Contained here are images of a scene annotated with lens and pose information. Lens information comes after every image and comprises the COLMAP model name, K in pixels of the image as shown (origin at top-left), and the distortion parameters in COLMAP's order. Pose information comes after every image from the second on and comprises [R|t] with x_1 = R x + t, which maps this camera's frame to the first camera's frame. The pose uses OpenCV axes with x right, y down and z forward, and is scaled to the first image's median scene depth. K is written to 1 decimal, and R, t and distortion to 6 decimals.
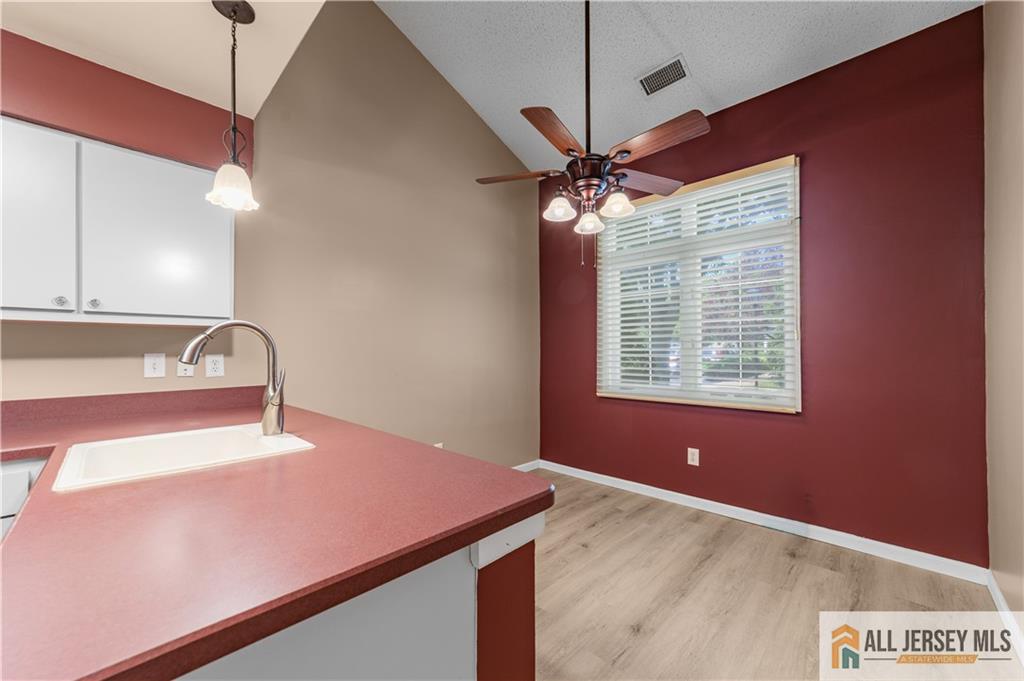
lens RADIAL K [[390.3, 0, 510.9], [0, 390.3, 346.9], [0, 0, 1]] dist [-0.000078, 0.000104]
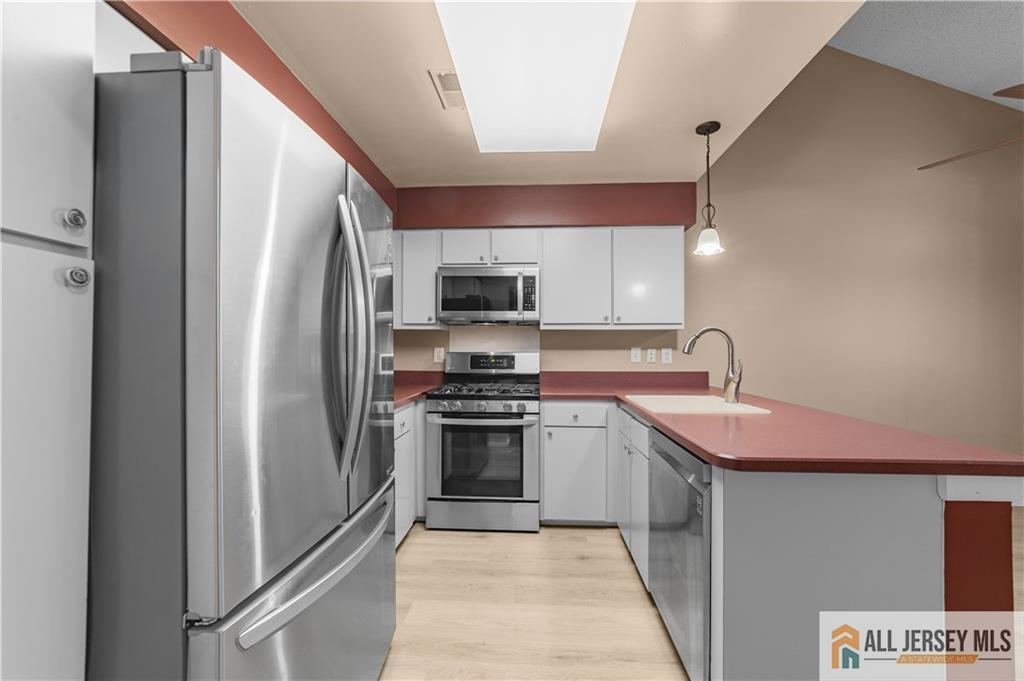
lens RADIAL K [[403.1, 0, 515.7], [0, 403.1, 341.7], [0, 0, 1]] dist [0.000084, 0.000244]
pose [[0.664380, -0.003563, -0.747387, -0.012080], [0.002920, 0.999993, -0.002171, -0.005447], [0.747390, -0.000740, 0.664386, -0.580501]]
